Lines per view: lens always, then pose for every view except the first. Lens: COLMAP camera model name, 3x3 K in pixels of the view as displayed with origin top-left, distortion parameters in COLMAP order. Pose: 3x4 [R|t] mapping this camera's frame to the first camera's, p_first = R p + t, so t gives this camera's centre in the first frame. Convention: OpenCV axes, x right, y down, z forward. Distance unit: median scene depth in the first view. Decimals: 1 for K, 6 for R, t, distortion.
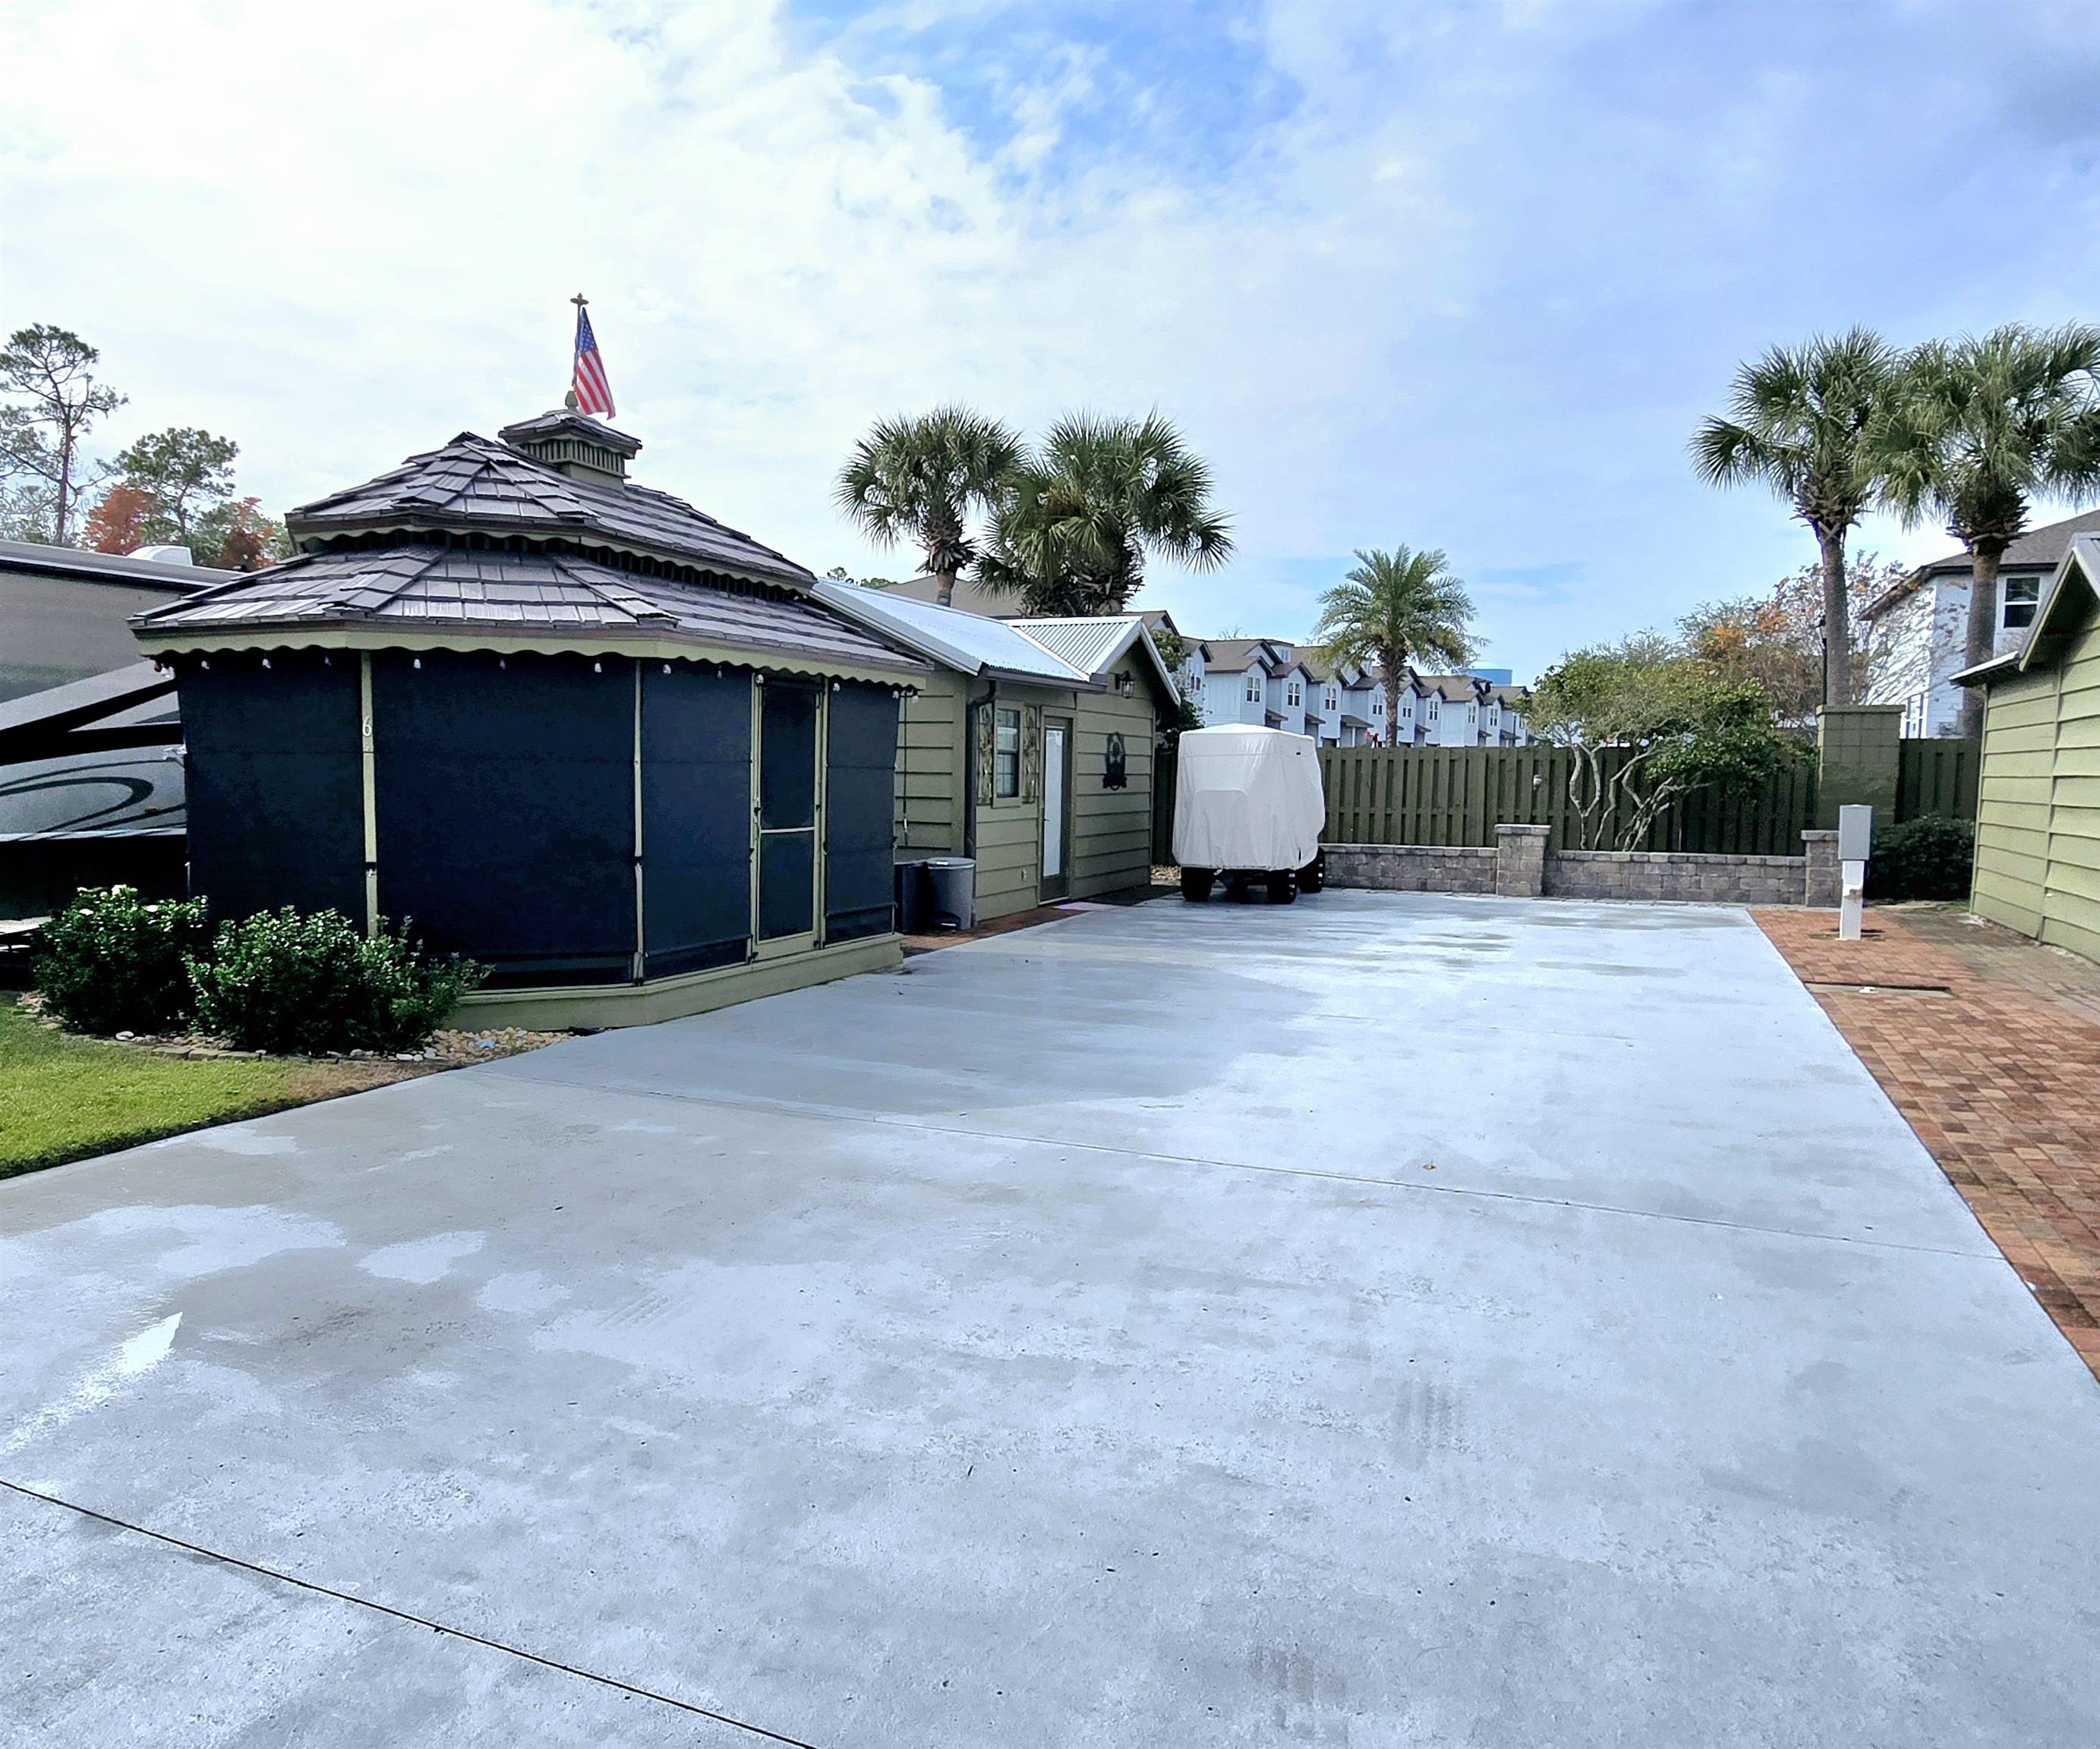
lens RADIAL K [[1394.3, 0, 1050.0], [0, 1394.3, 874.5], [0, 0, 1]] dist [-0.084735, -0.000313]
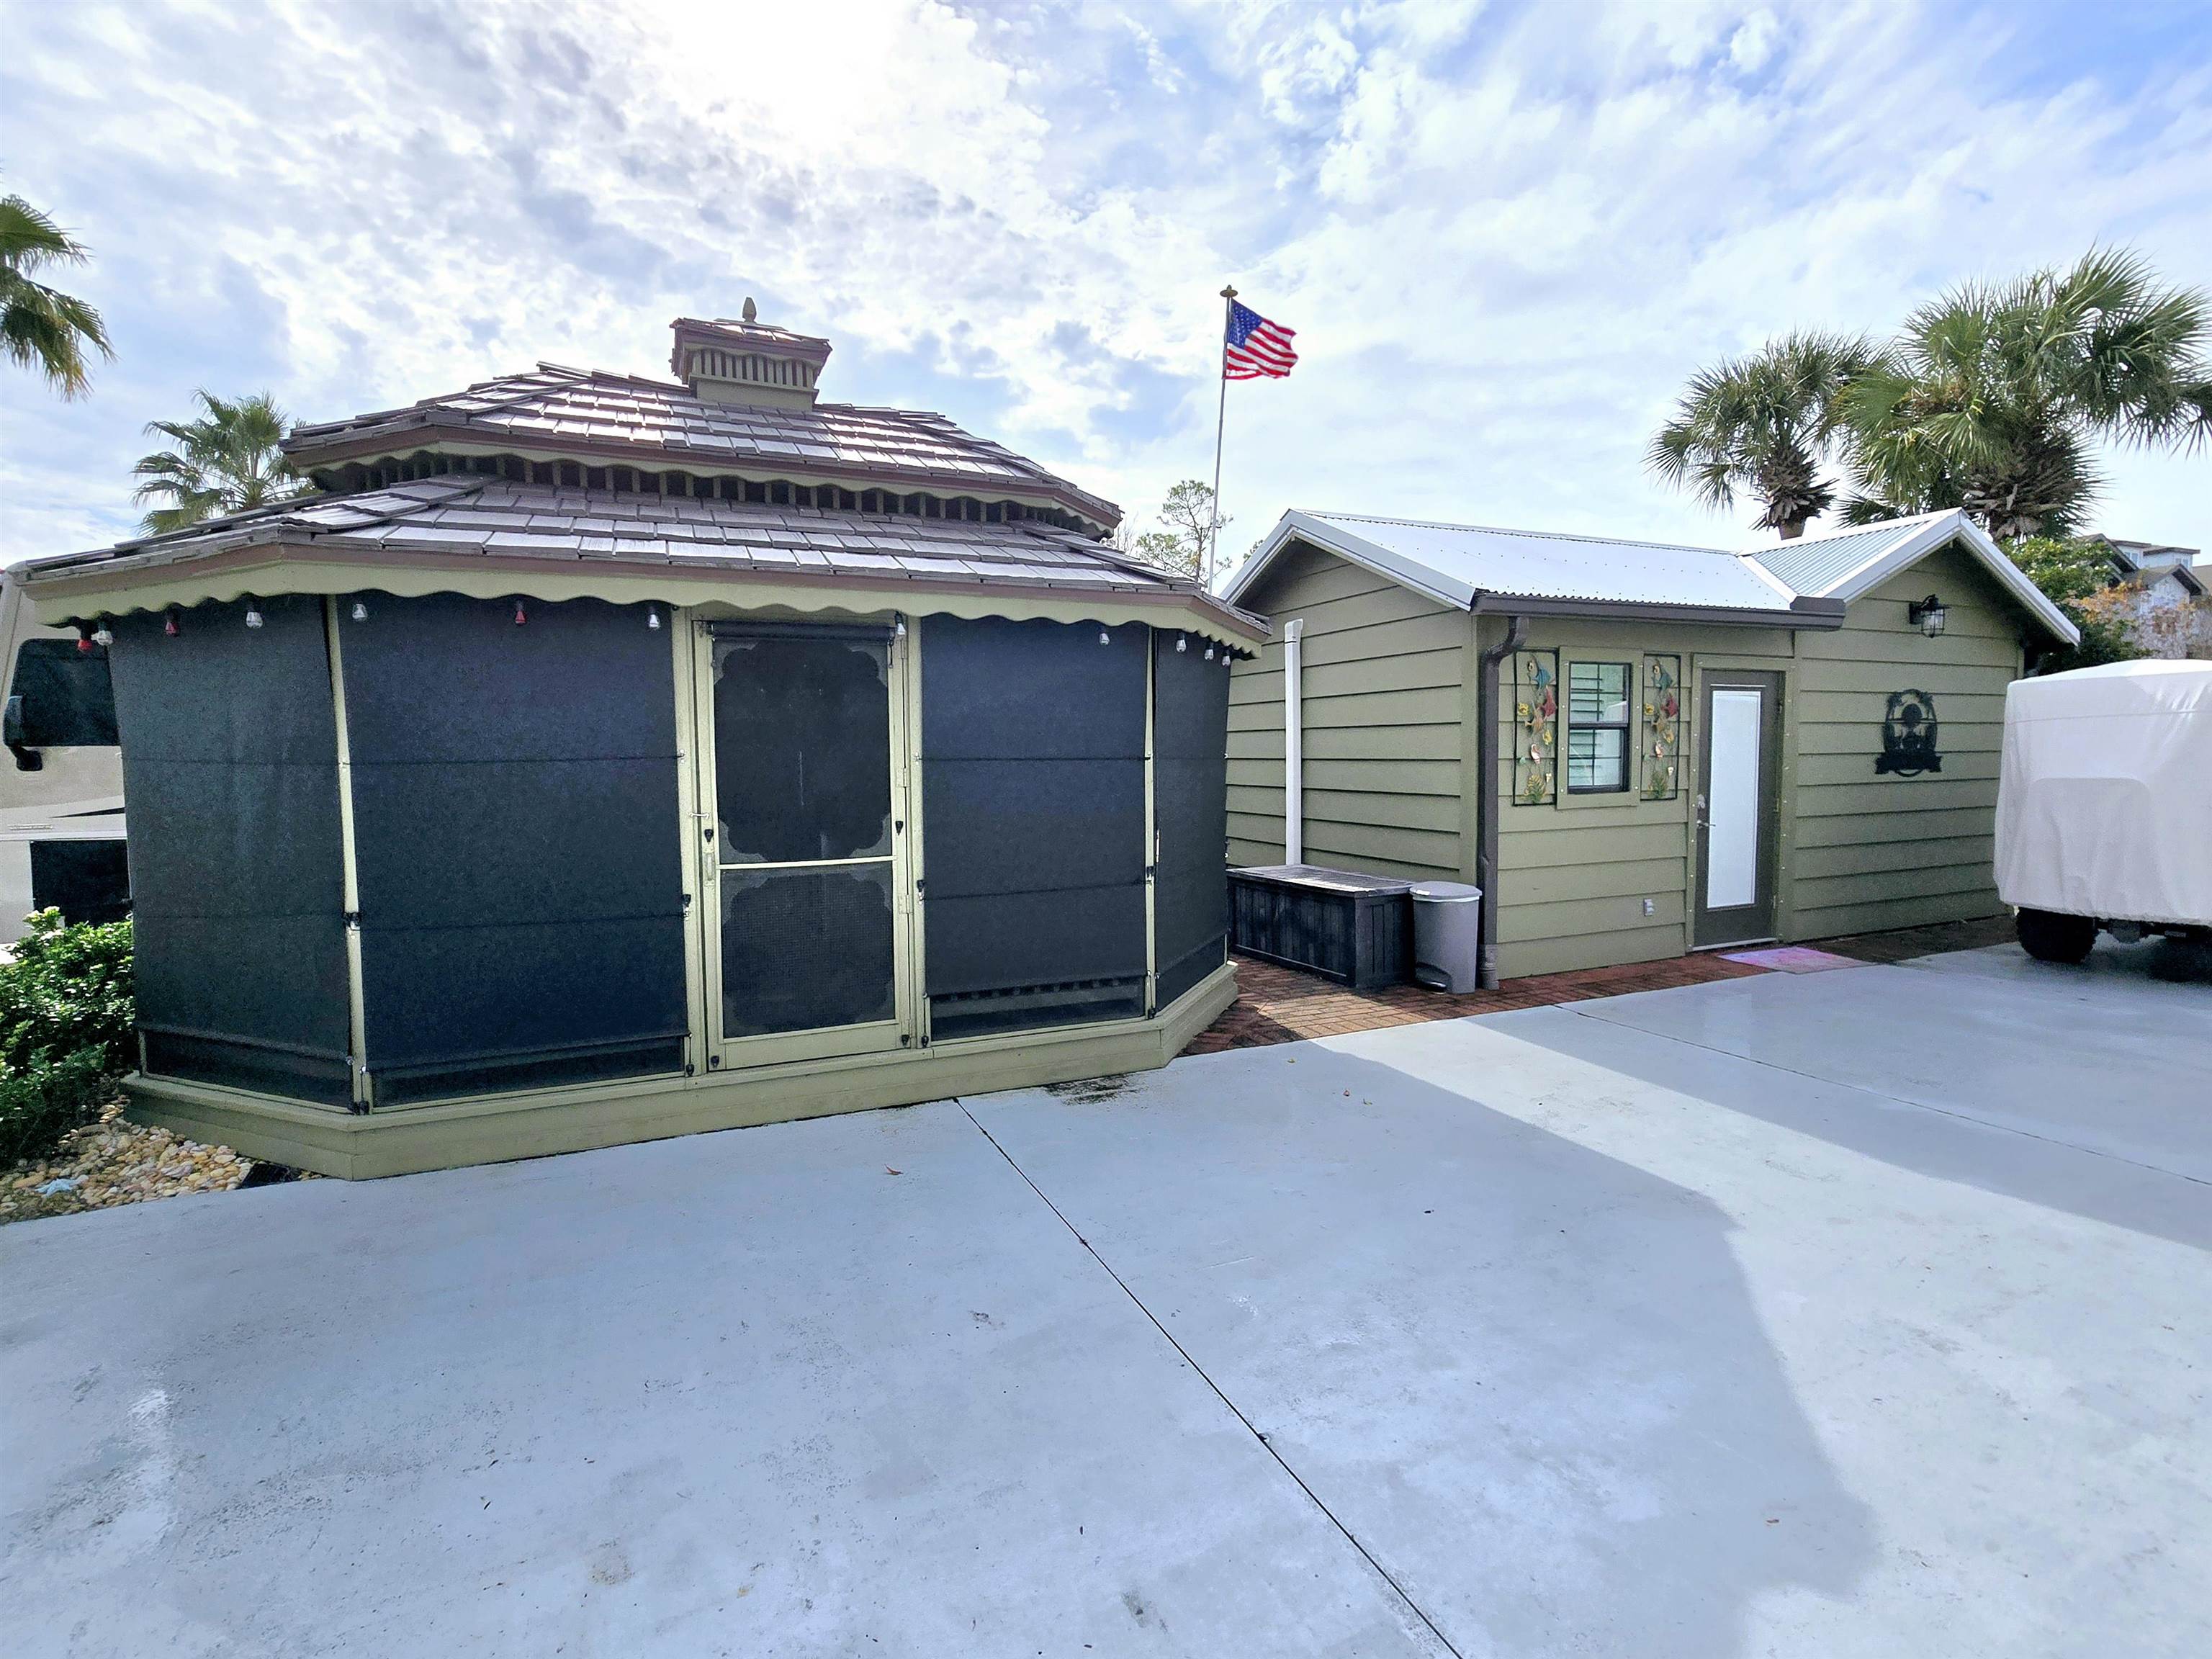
lens RADIAL K [[1018.5, 0, 1104.1], [0, 1018.5, 786.0], [0, 0, 1]] dist [-0.003587, -0.000489]
pose [[0.708808, 0.006659, -0.705370, 0.140801], [-0.035444, 0.999029, -0.026185, -0.035883], [0.704511, 0.043561, 0.708355, 0.465658]]
